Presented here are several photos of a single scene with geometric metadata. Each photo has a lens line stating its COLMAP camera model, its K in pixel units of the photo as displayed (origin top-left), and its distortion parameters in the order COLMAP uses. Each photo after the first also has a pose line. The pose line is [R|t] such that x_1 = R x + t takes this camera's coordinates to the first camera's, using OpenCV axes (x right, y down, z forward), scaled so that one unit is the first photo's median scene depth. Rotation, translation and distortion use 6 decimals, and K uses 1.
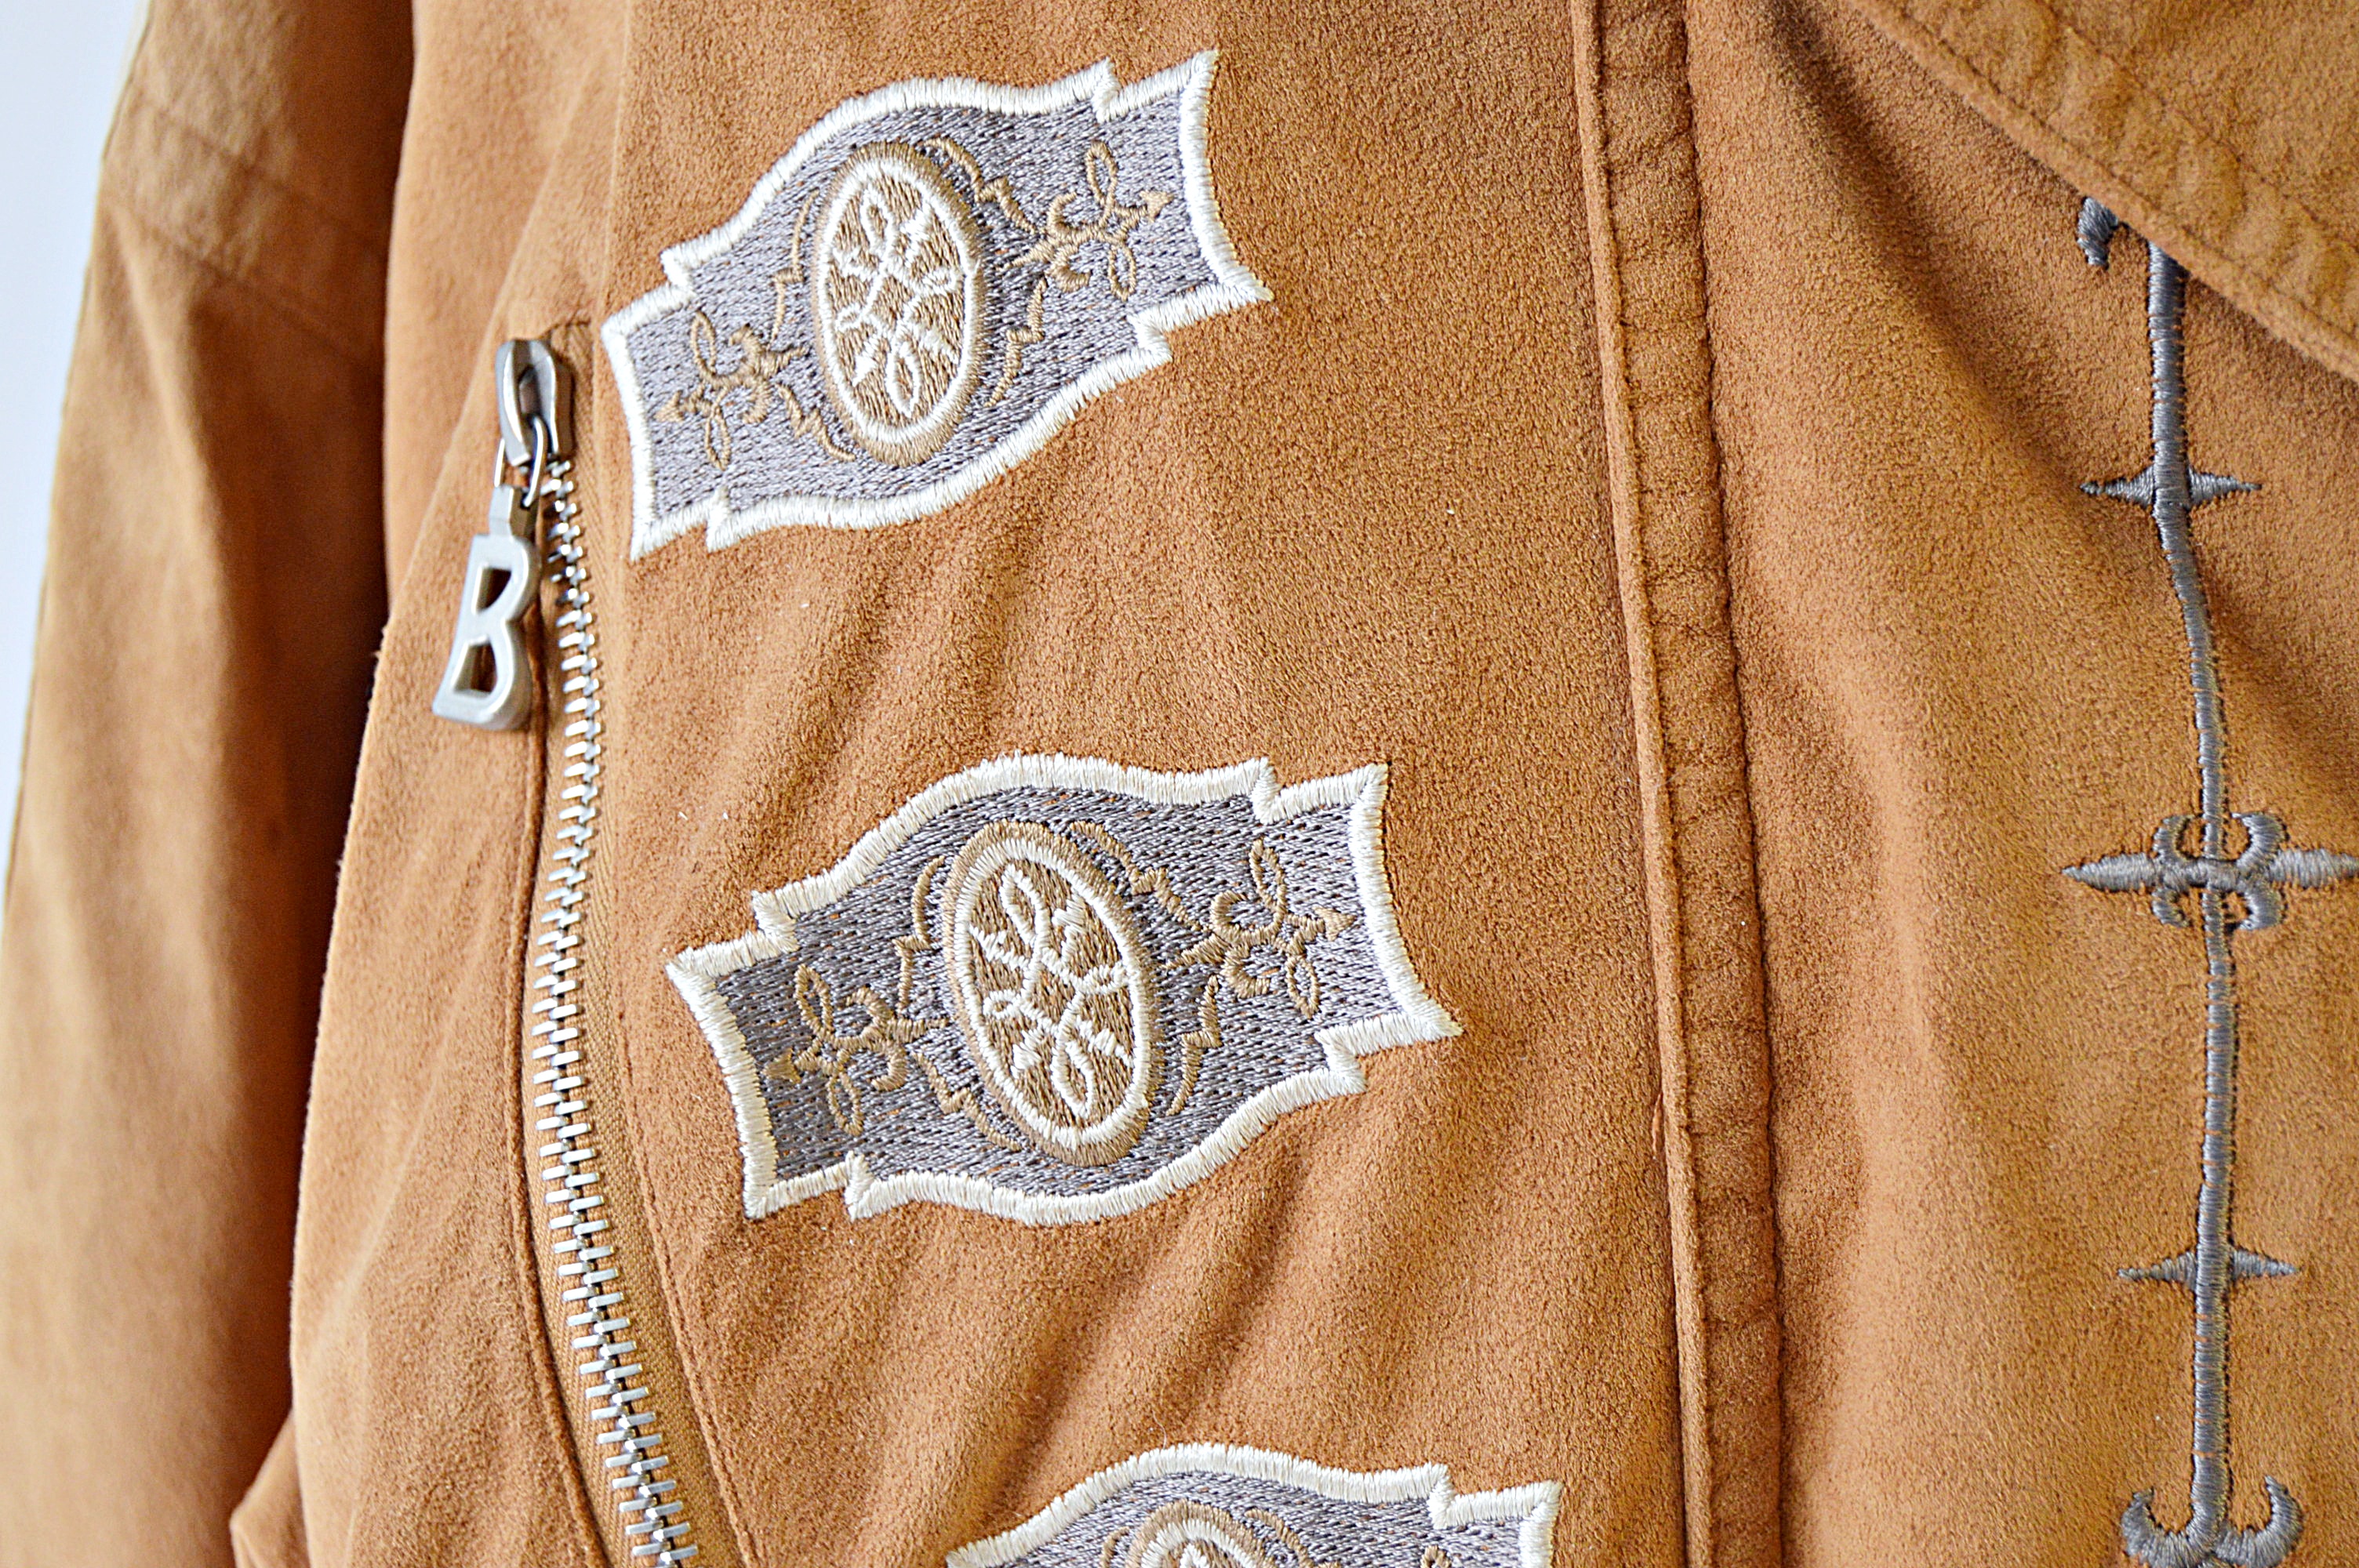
lens RADIAL K [[4736.1, 0, 1183.6], [0, 4736.1, 800.2], [0, 0, 1]] dist [-0.005582, 0.000000]
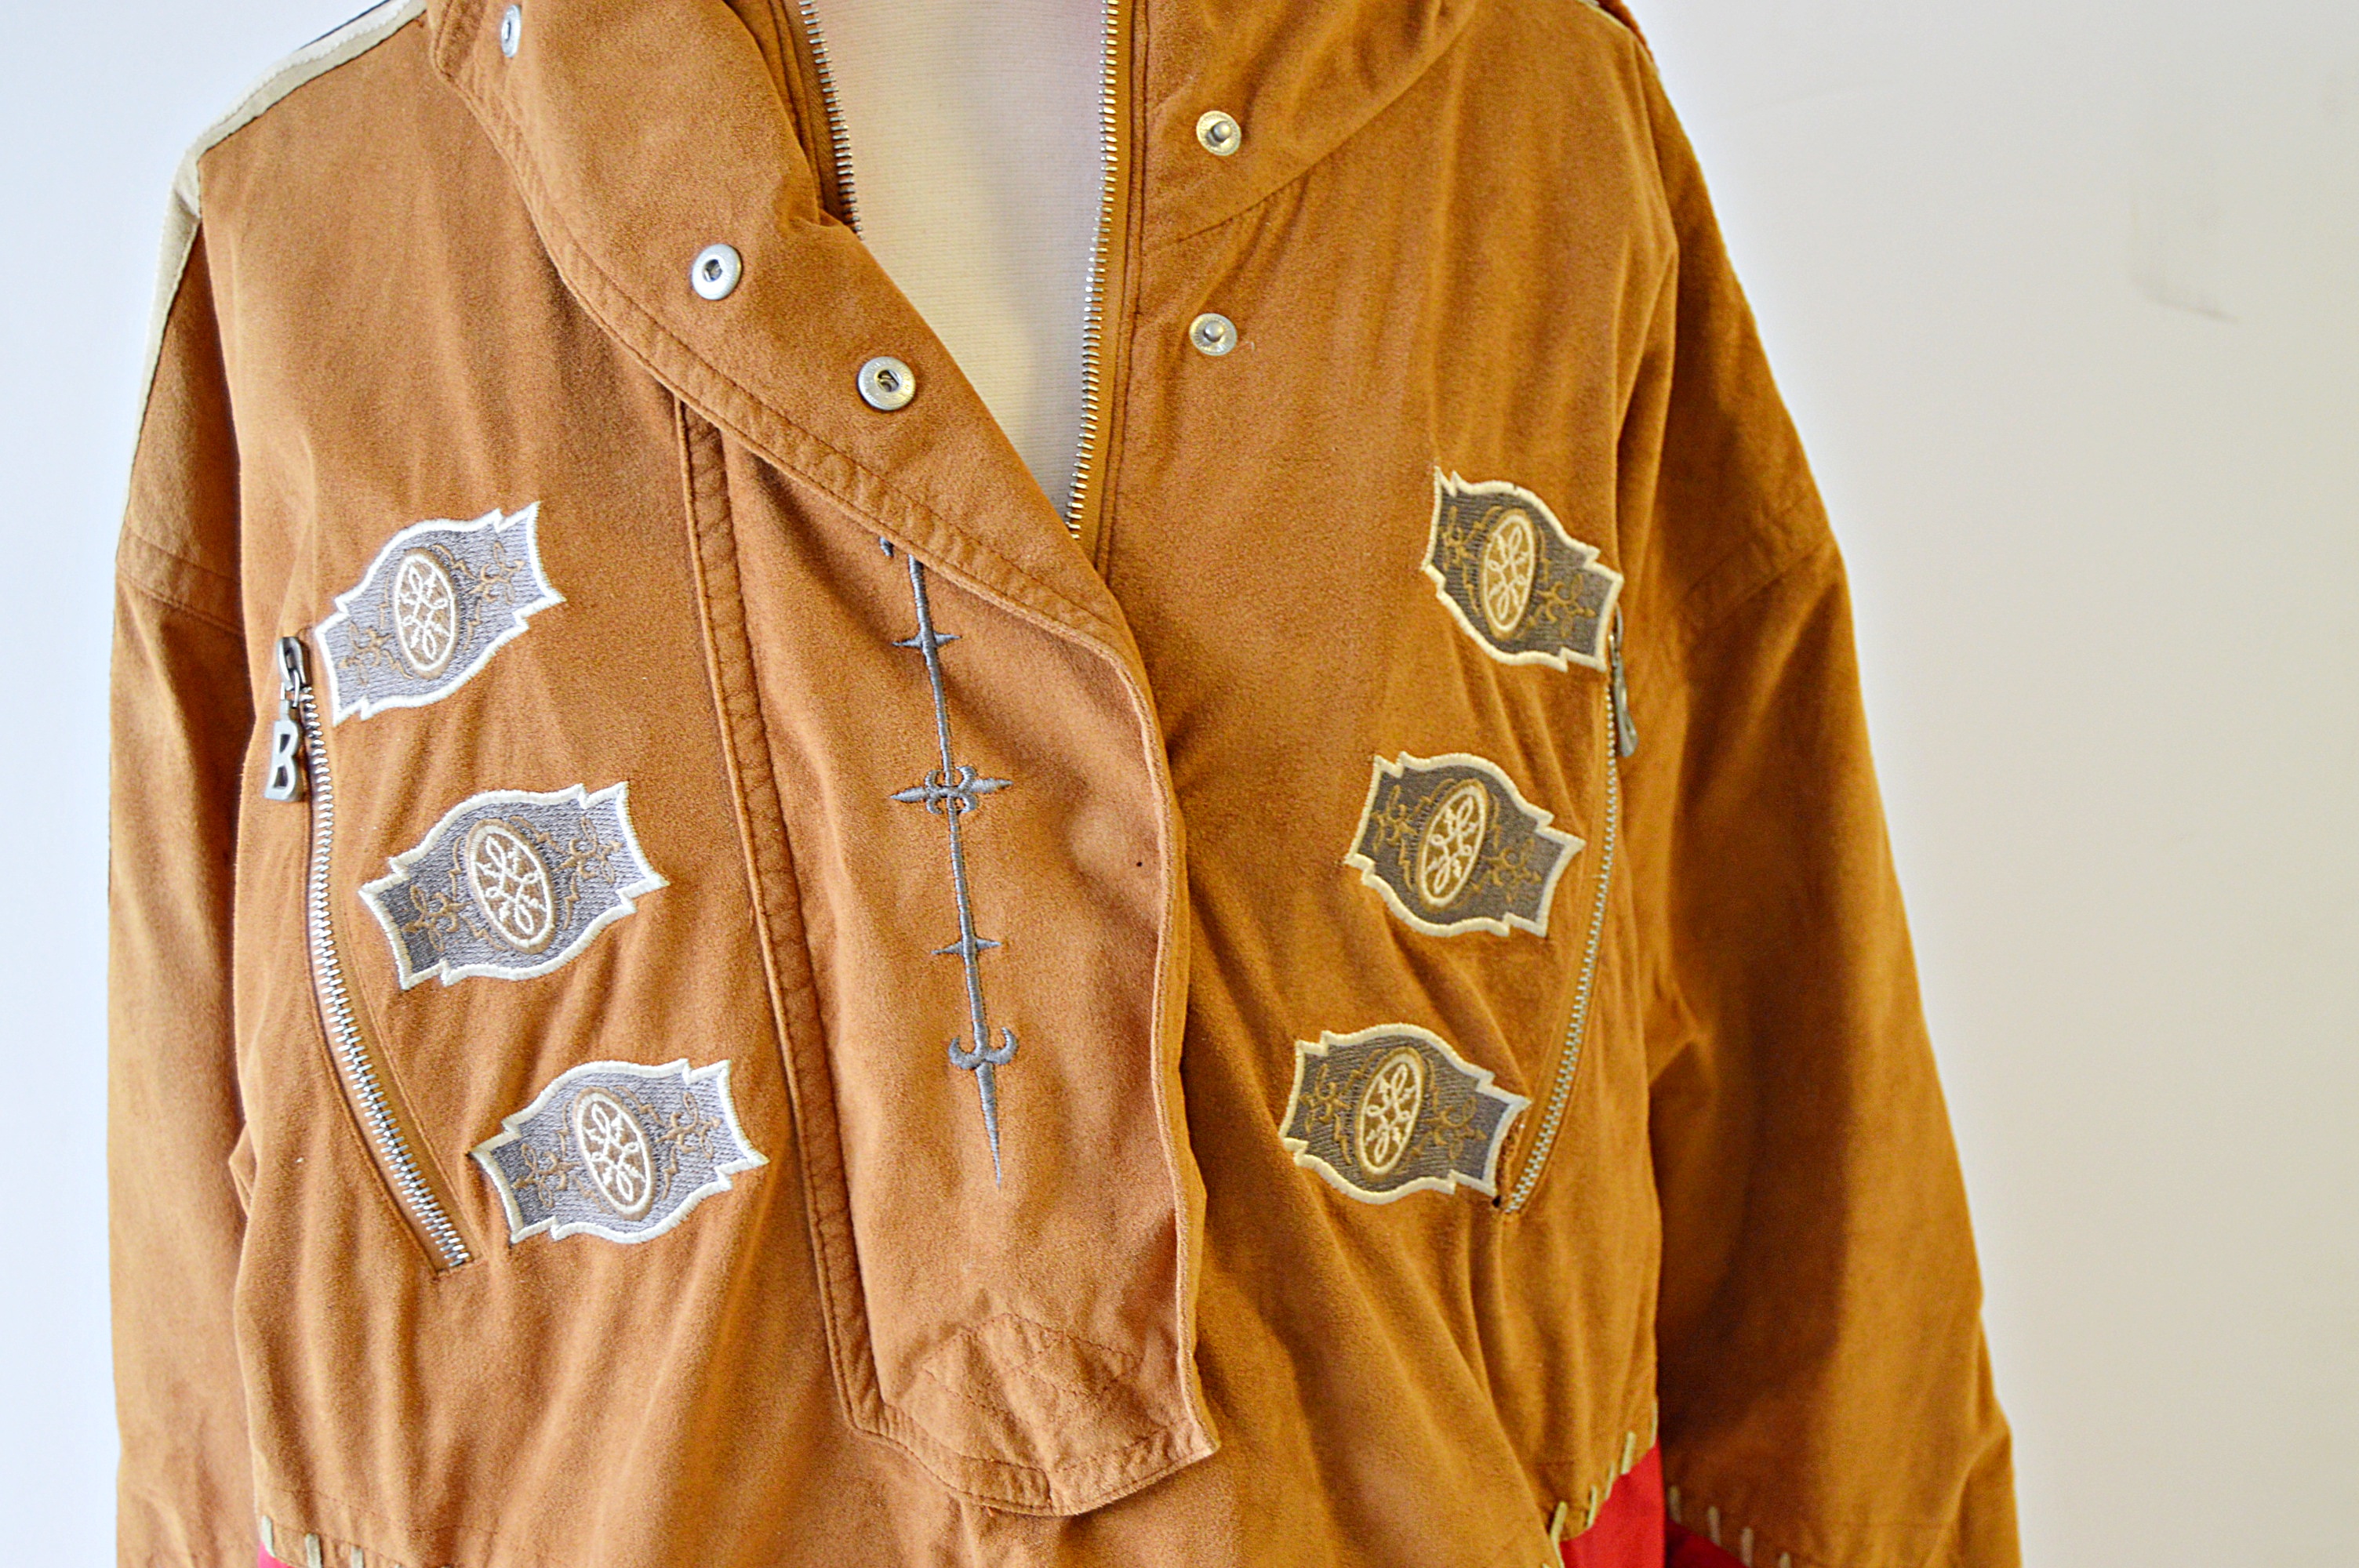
lens RADIAL K [[3429.9, 0, 1172.1], [0, 3429.9, 779.7], [0, 0, 1]] dist [-0.031951, 0.000000]
pose [[0.994455, -0.099996, 0.032560, 0.263847], [0.100024, 0.994985, 0.000766, 0.018660], [-0.032473, 0.002495, 0.999469, -0.805363]]
